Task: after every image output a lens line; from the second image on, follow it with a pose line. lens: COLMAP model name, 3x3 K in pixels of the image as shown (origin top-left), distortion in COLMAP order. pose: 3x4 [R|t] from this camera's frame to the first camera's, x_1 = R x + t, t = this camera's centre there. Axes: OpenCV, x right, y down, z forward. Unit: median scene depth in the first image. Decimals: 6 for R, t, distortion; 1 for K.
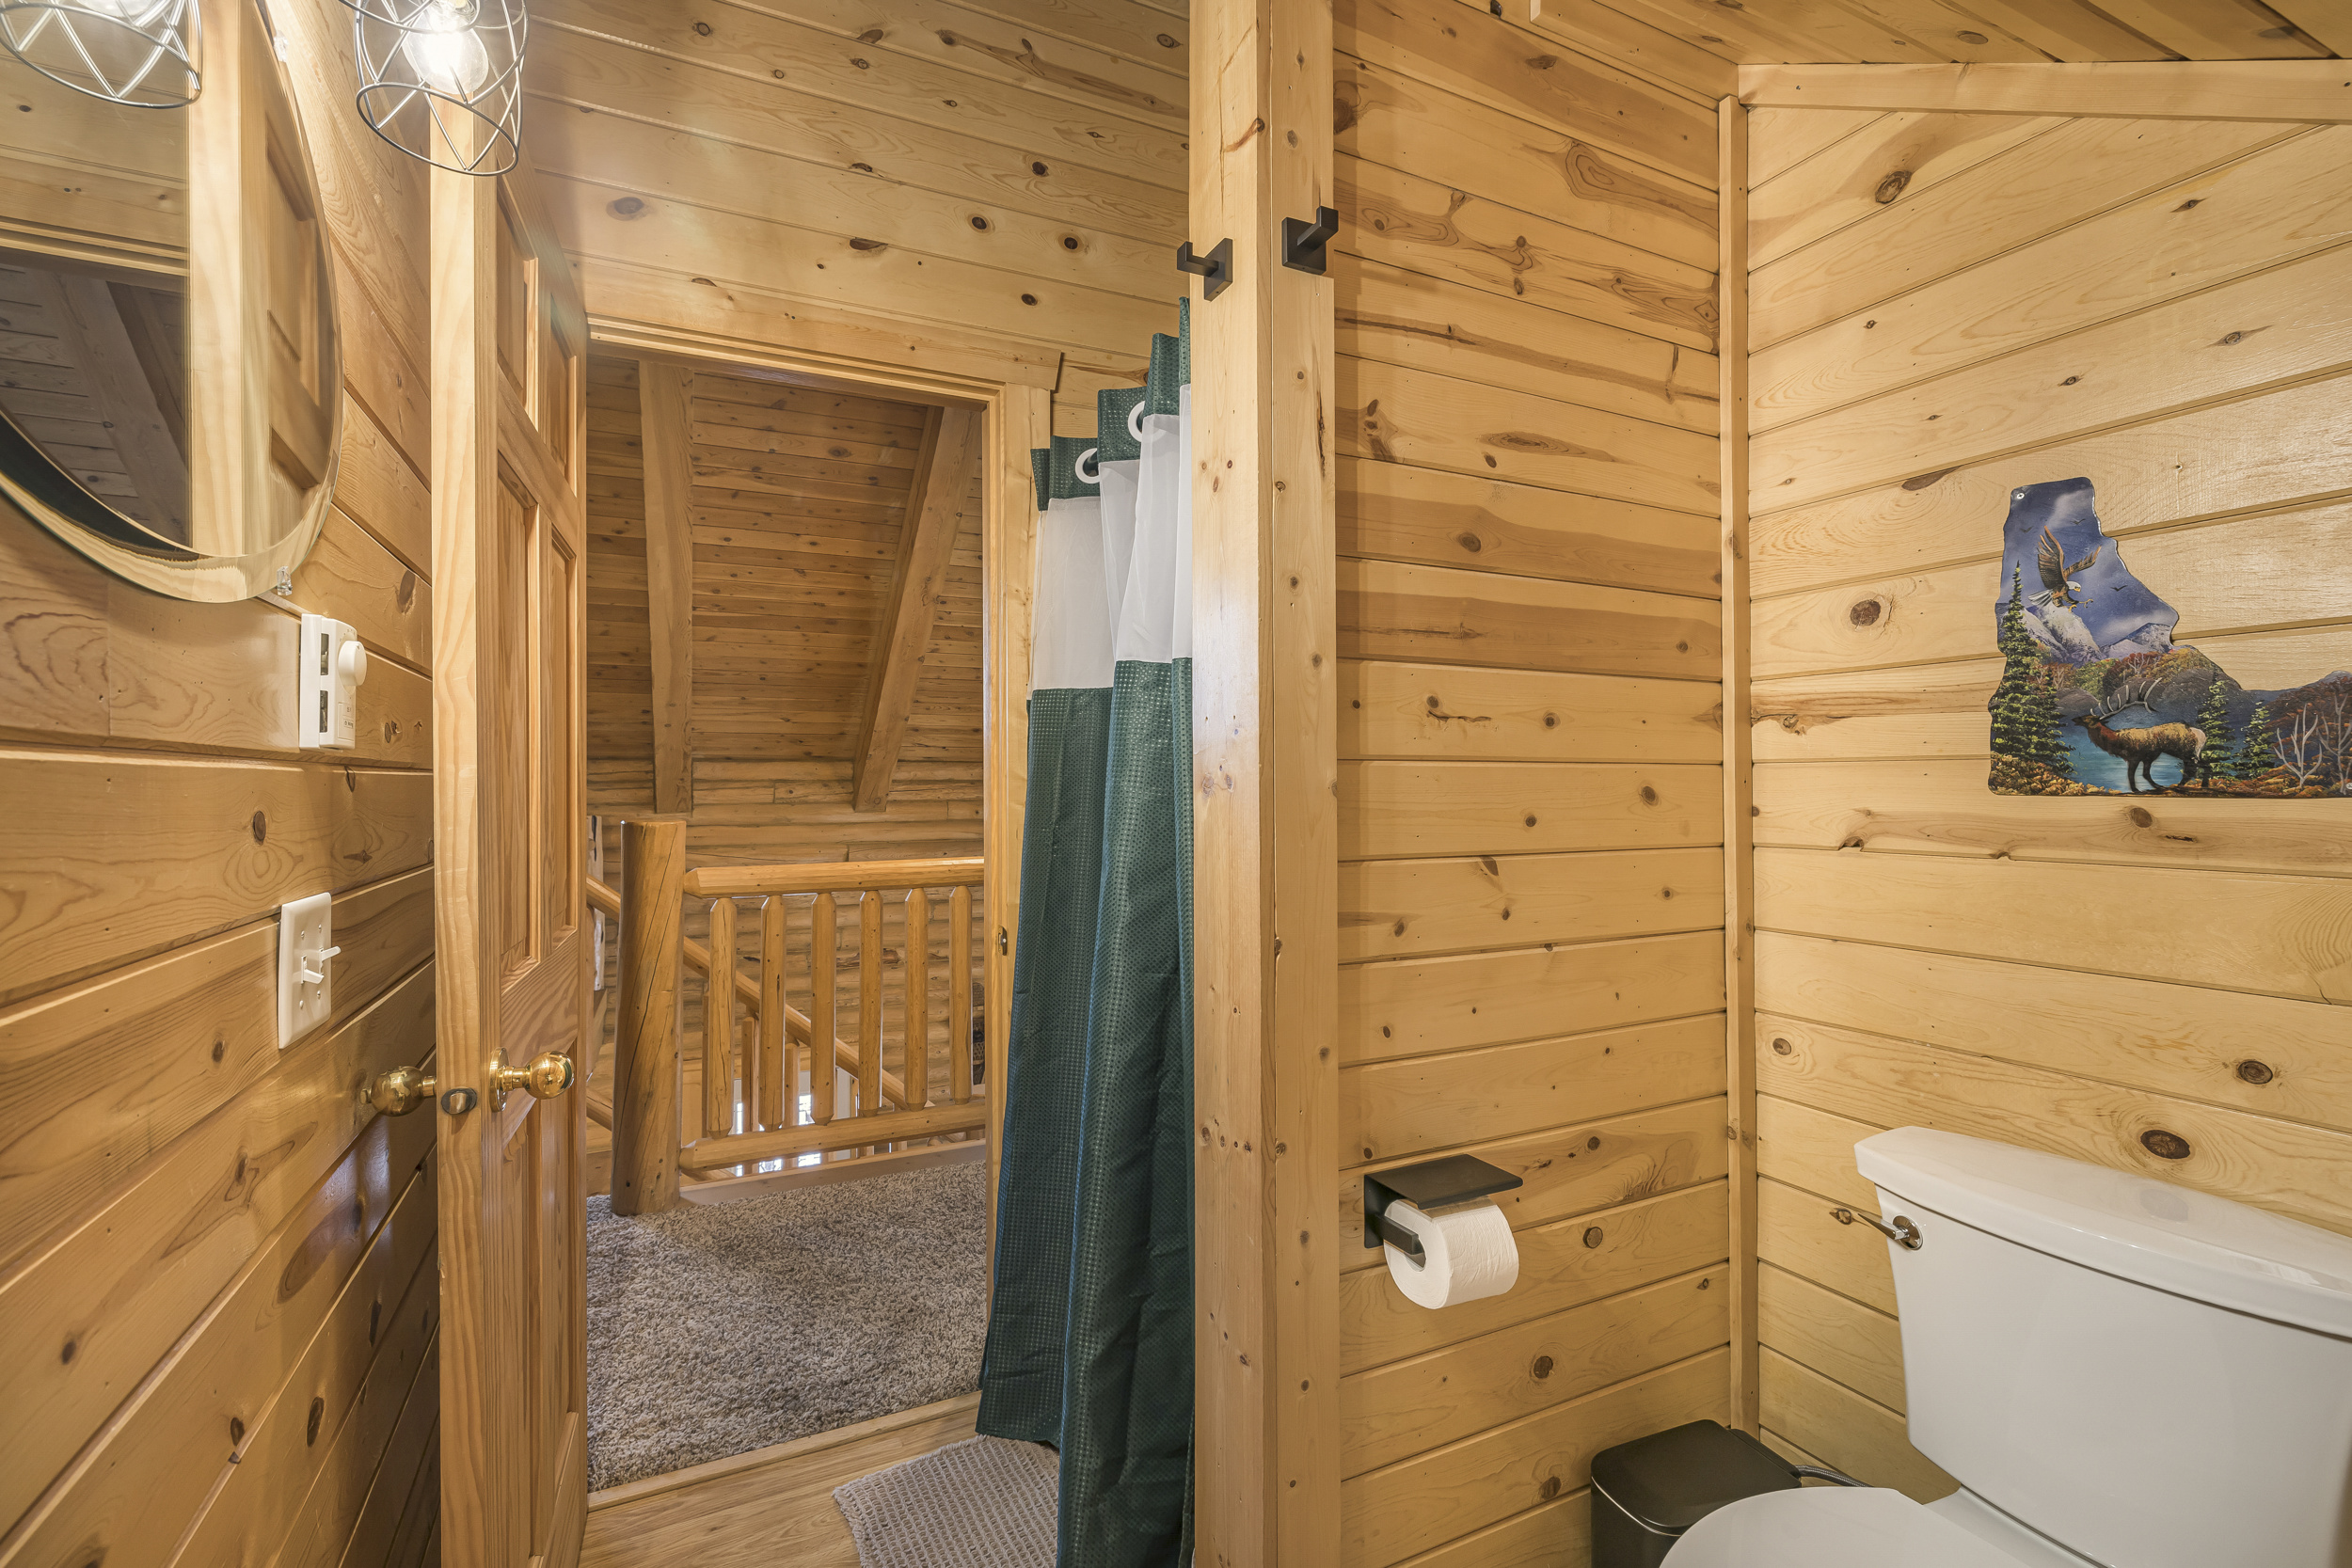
lens RADIAL K [[997.8, 0, 1172.0], [0, 997.8, 786.6], [0, 0, 1]] dist [0.002341, 0.000405]
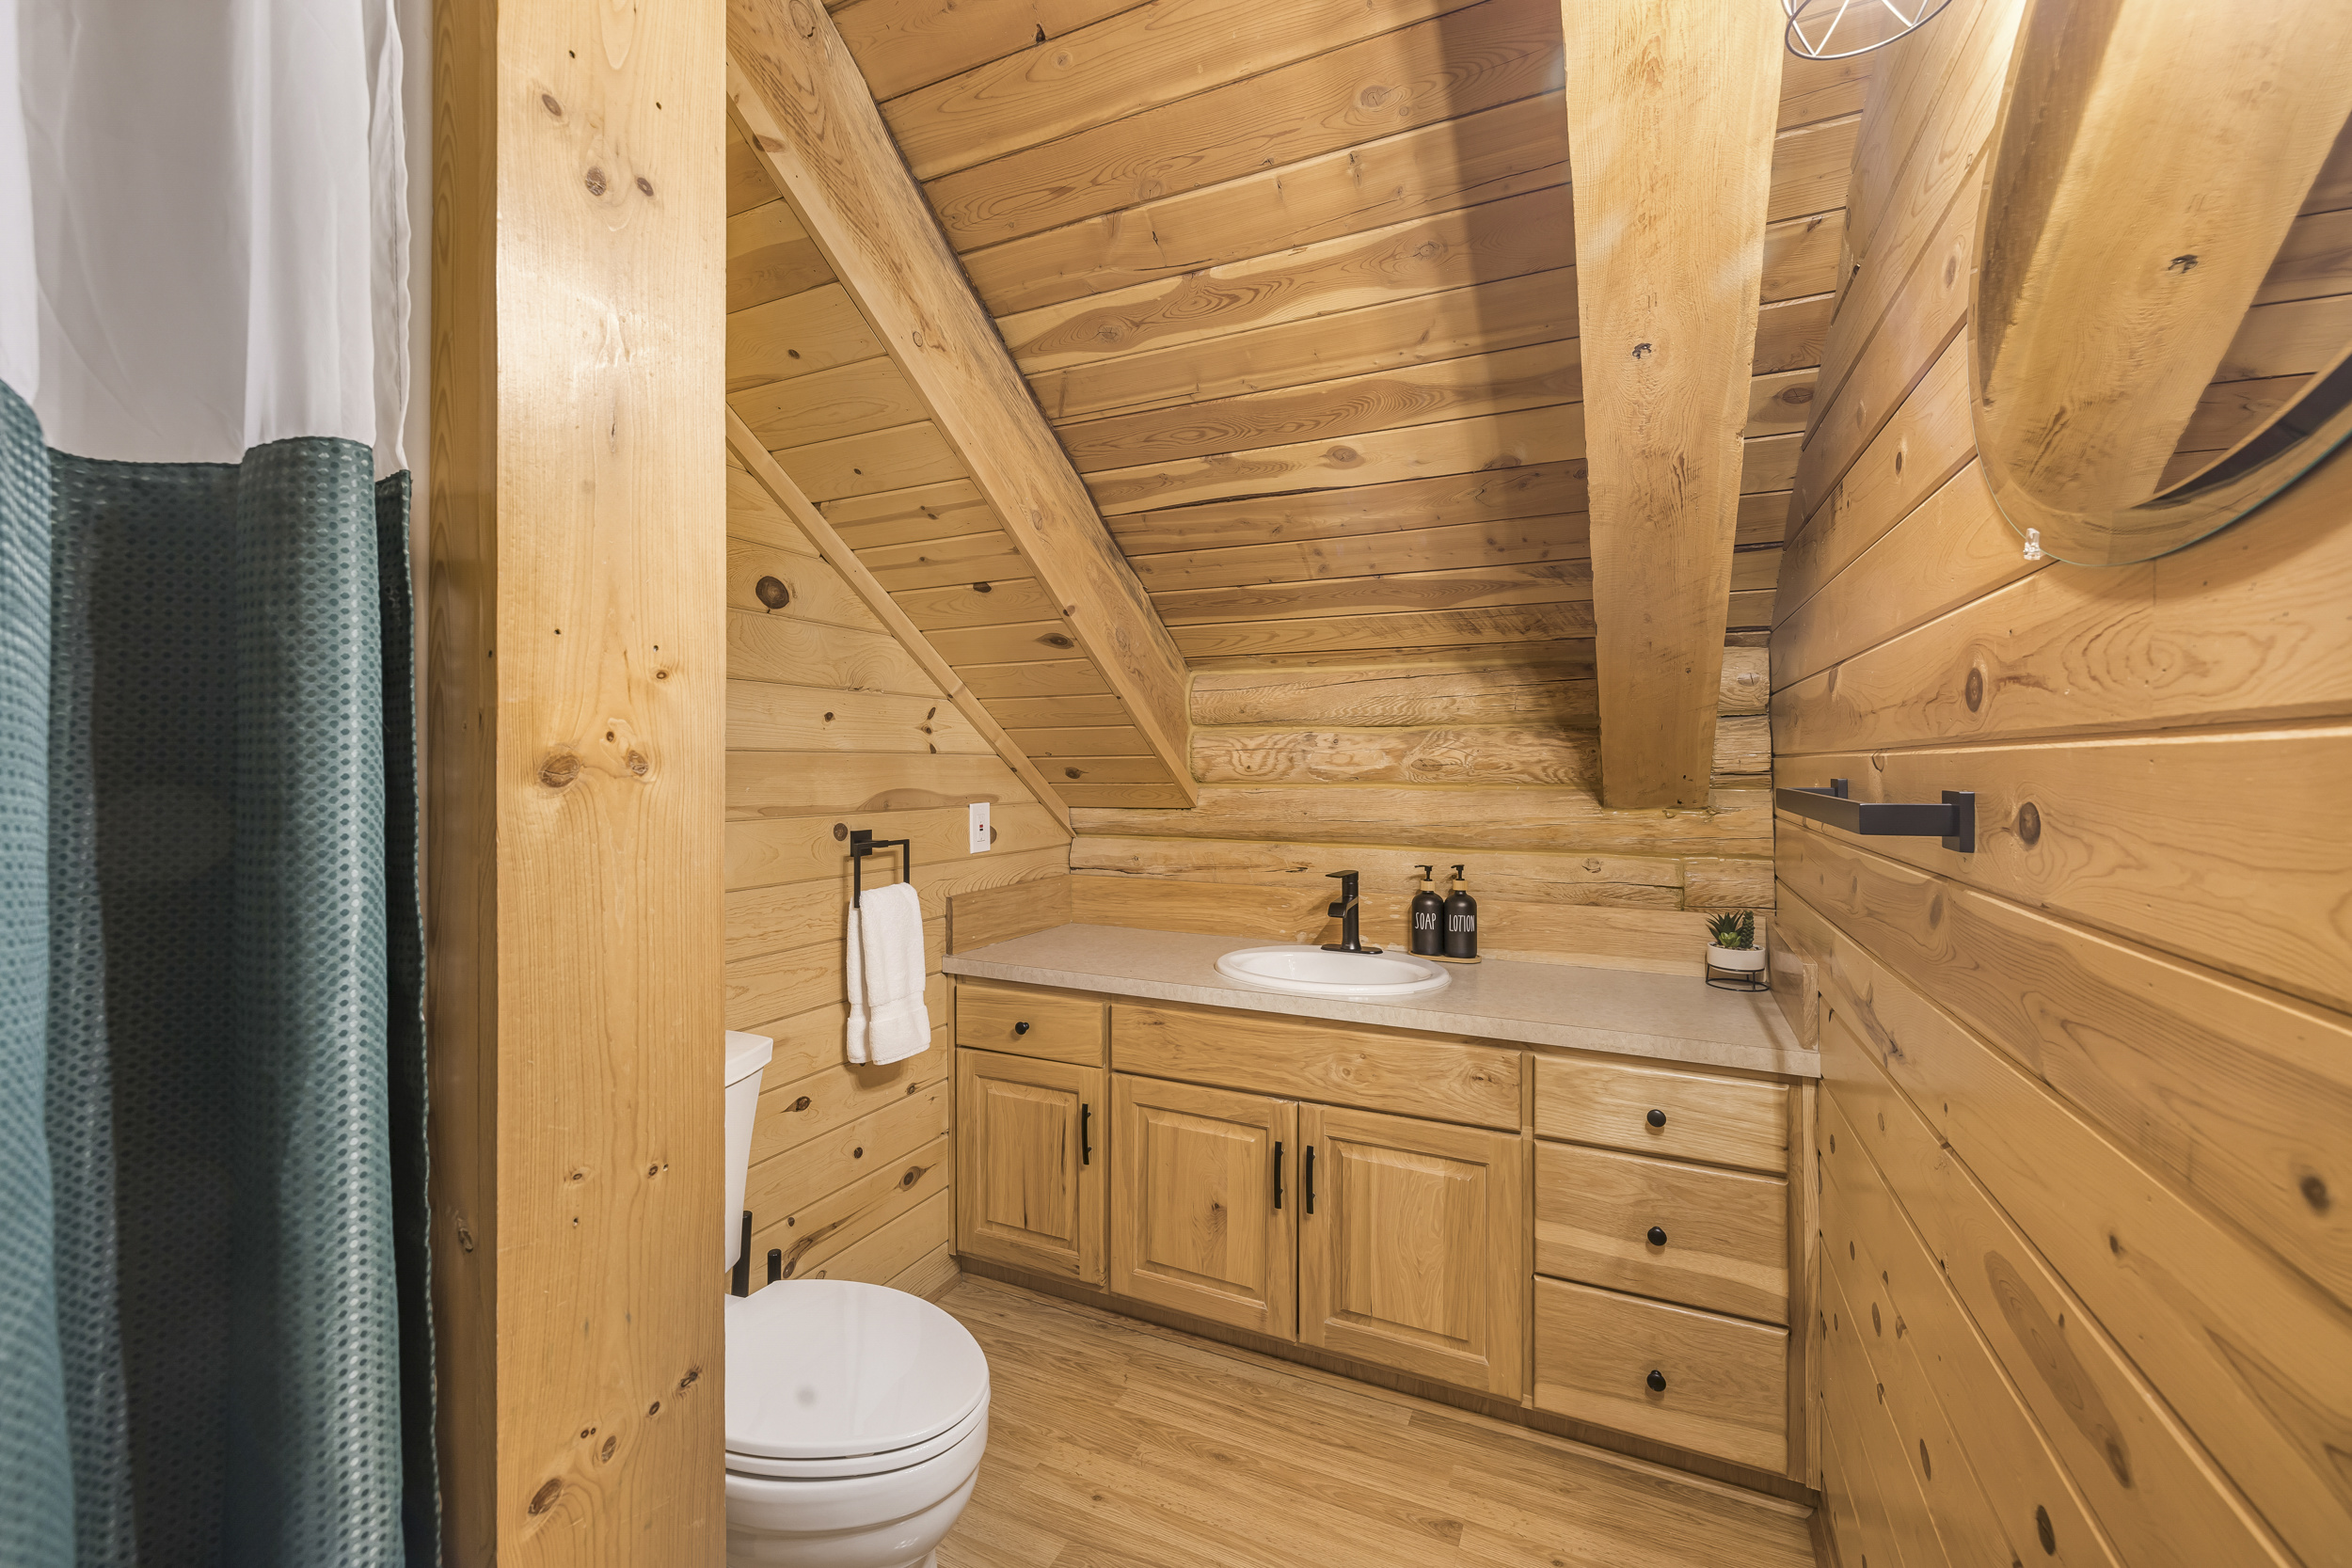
lens RADIAL K [[997.8, 0, 1171.1], [0, 997.8, 779.4], [0, 0, 1]] dist [0.002341, 0.000405]
pose [[-0.634648, -0.008325, 0.772757, -1.140021], [-0.003039, 0.999961, 0.008277, 0.006810], [-0.772796, 0.002905, -0.634648, 2.276242]]
